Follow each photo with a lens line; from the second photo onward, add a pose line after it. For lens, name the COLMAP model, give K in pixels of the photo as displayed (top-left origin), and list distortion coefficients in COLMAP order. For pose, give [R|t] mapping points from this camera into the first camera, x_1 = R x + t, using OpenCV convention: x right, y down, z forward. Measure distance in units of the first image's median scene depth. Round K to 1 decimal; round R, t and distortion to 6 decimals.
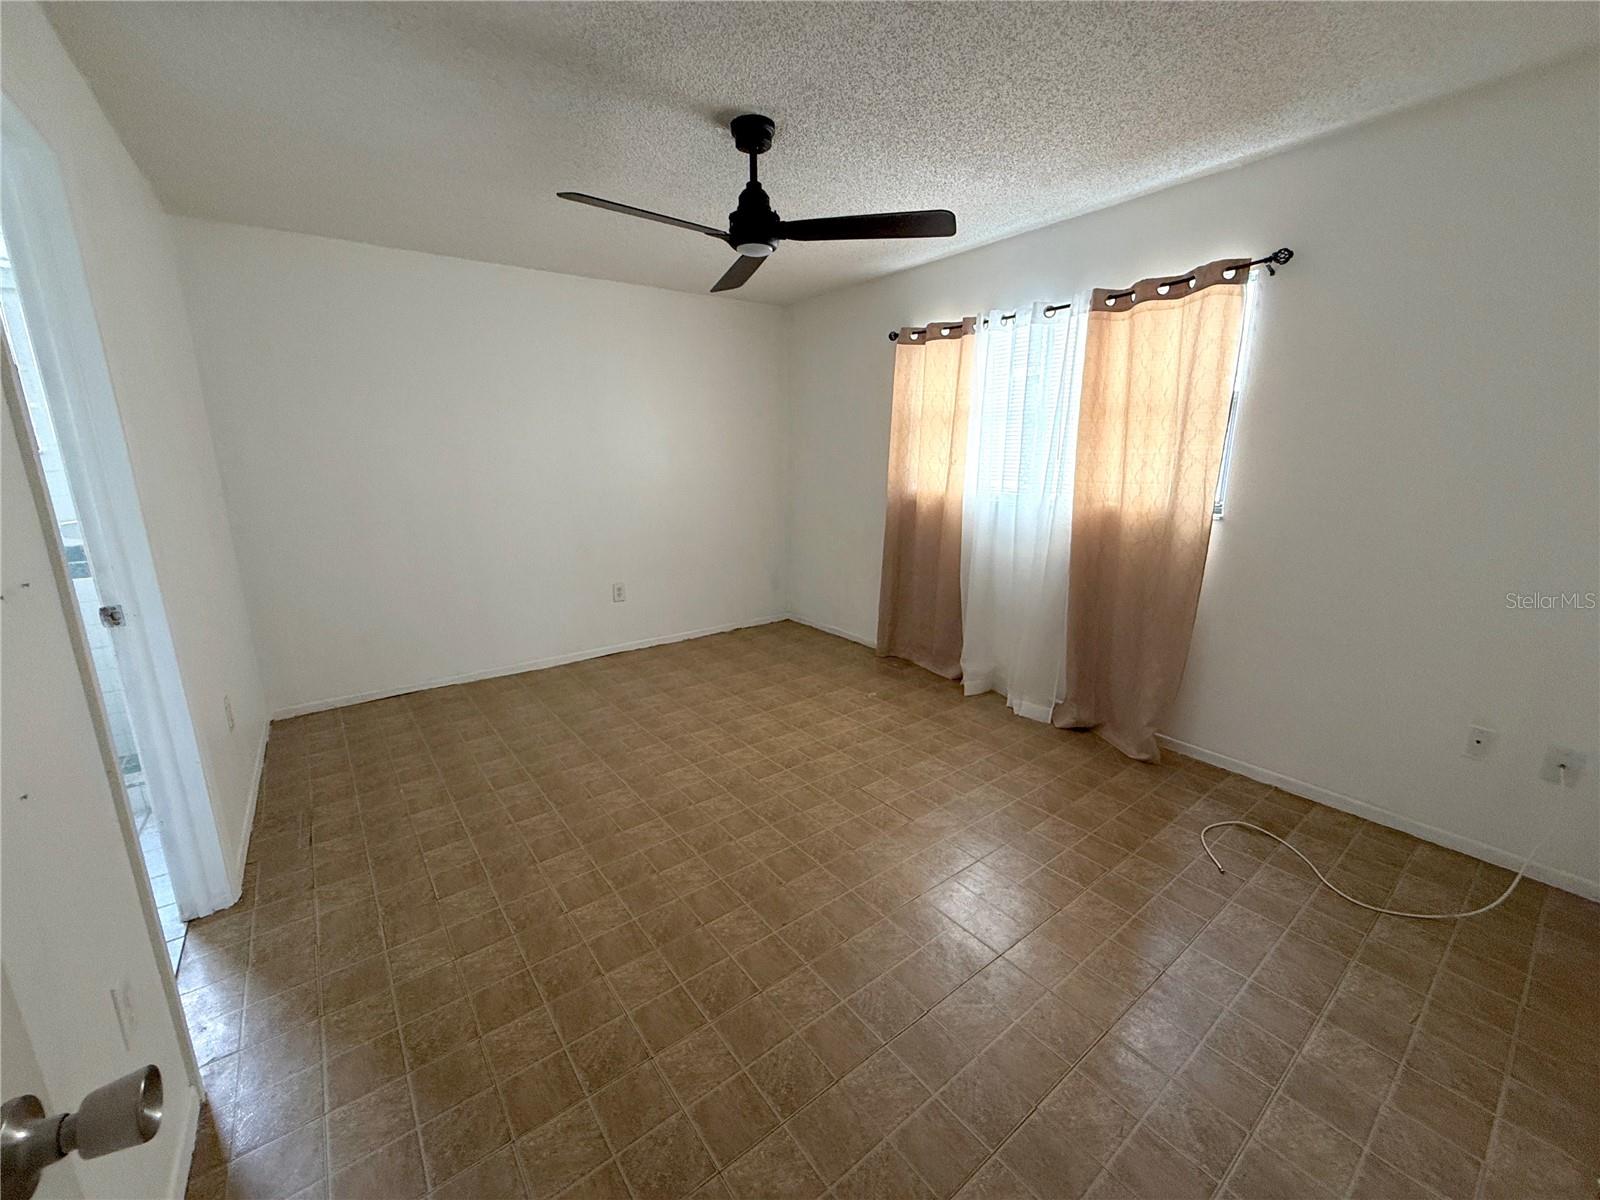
lens RADIAL K [[638.1, 0, 797.5], [0, 638.1, 599.5], [0, 0, 1]] dist [-0.000234, -0.000165]
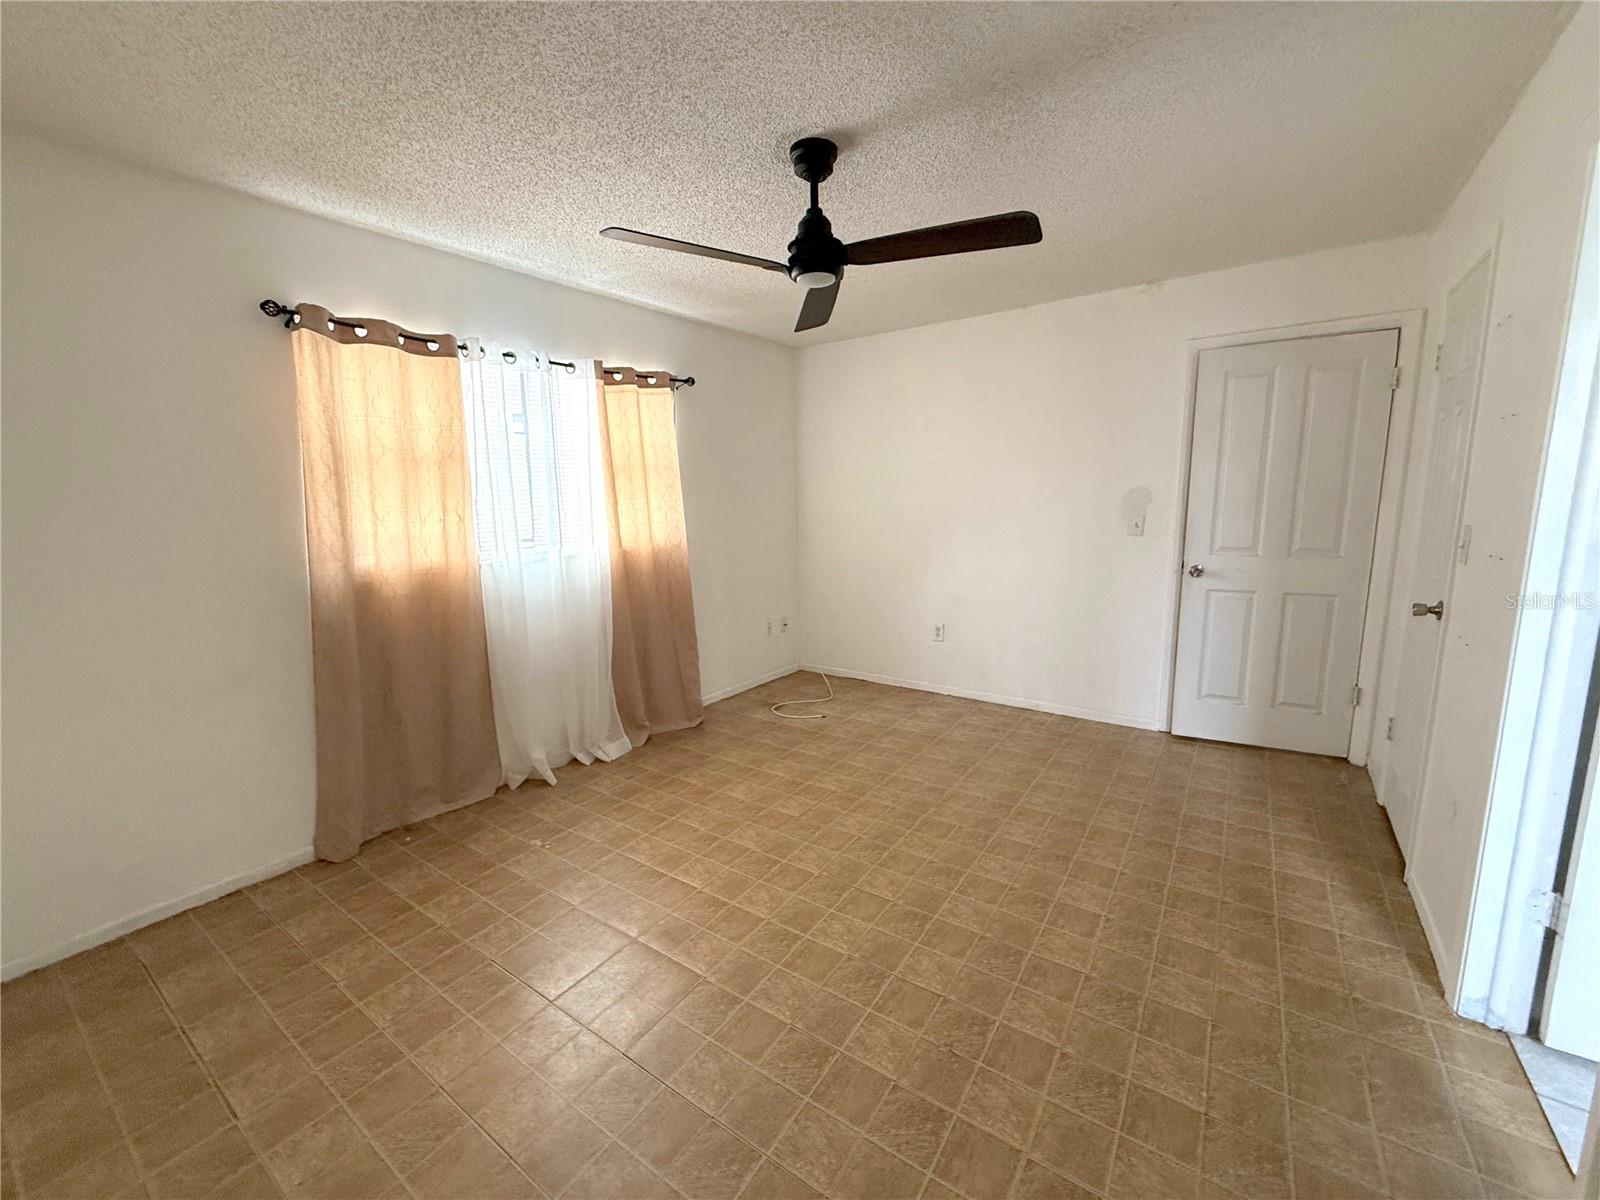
lens RADIAL K [[636.9, 0, 797.4], [0, 636.9, 599.4], [0, 0, 1]] dist [-0.000555, 0.000208]
pose [[-0.299424, -0.144303, 0.943145, -0.730717], [0.239173, 0.945584, 0.220607, -0.236038], [-0.923657, 0.291630, -0.248617, 1.021028]]
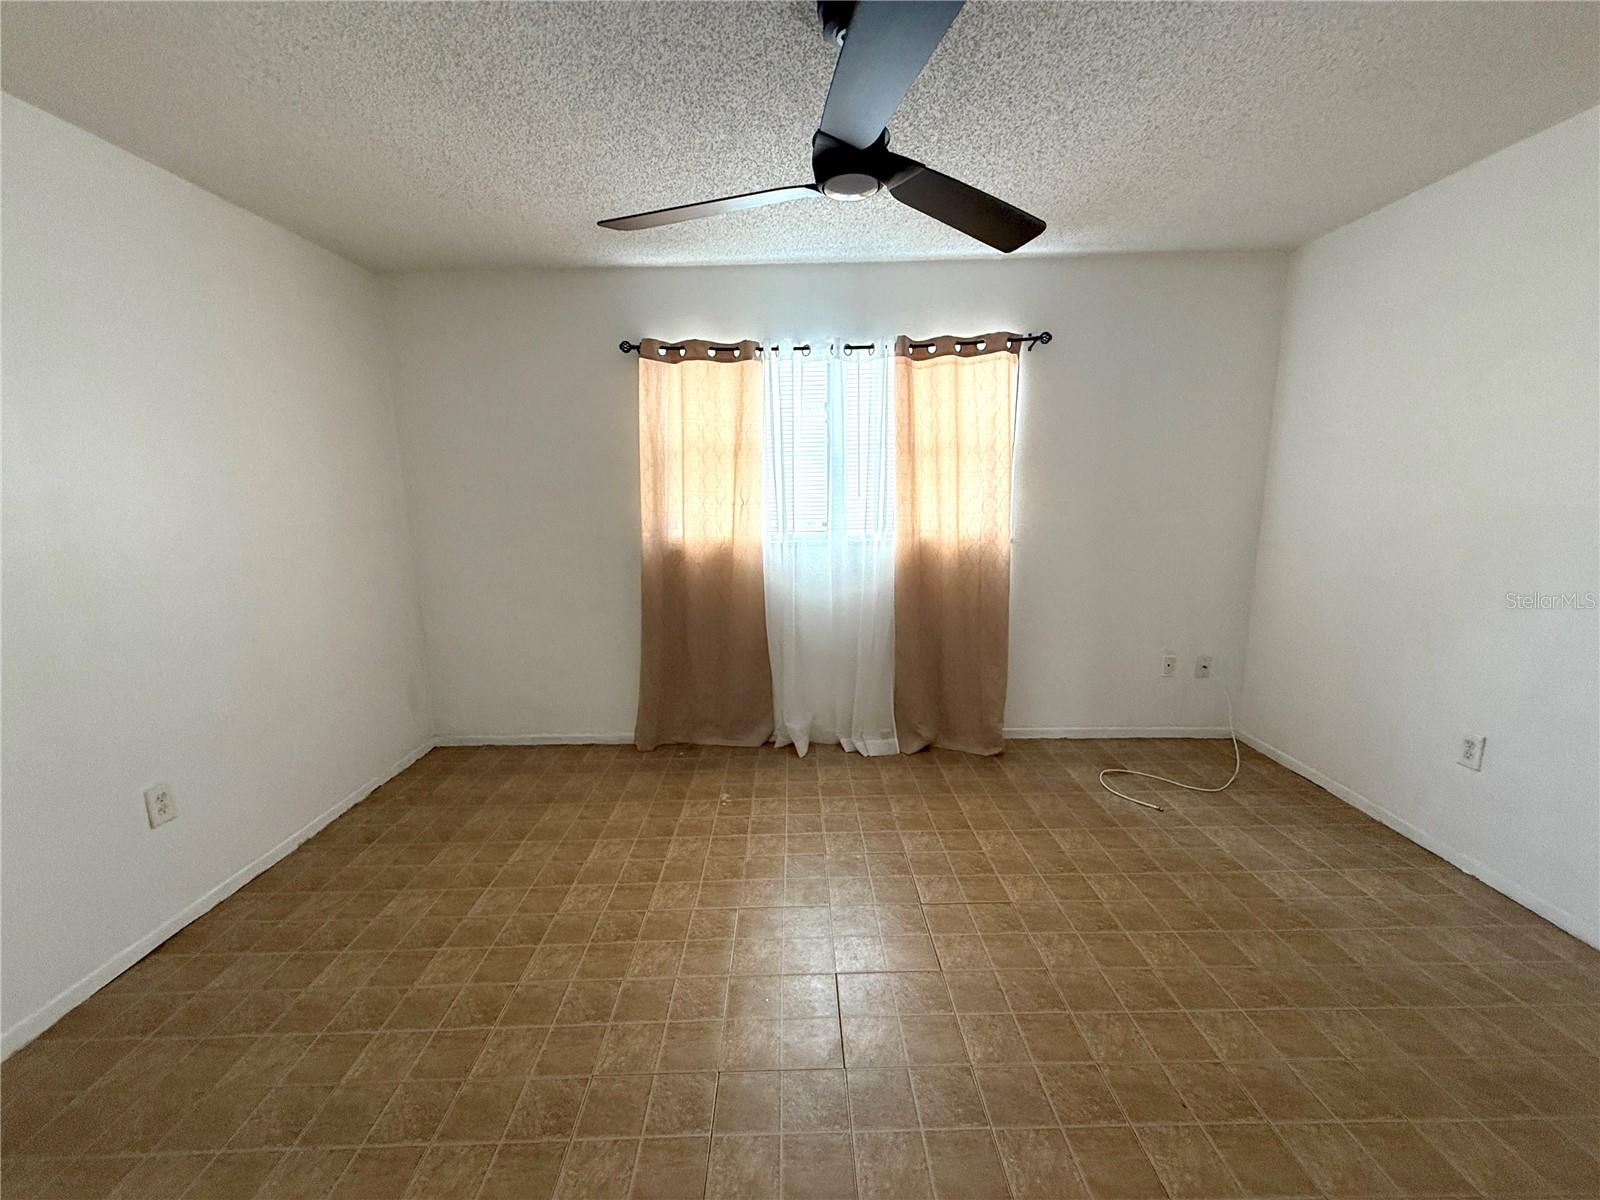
lens RADIAL K [[610.5, 0, 798.1], [0, 610.5, 608.6], [0, 0, 1]] dist [-0.000610, -0.000118]
pose [[0.601530, -0.146810, 0.785244, -0.470003], [0.194795, 0.980253, 0.034047, -0.104846], [-0.774737, 0.132482, 0.618249, 0.536732]]
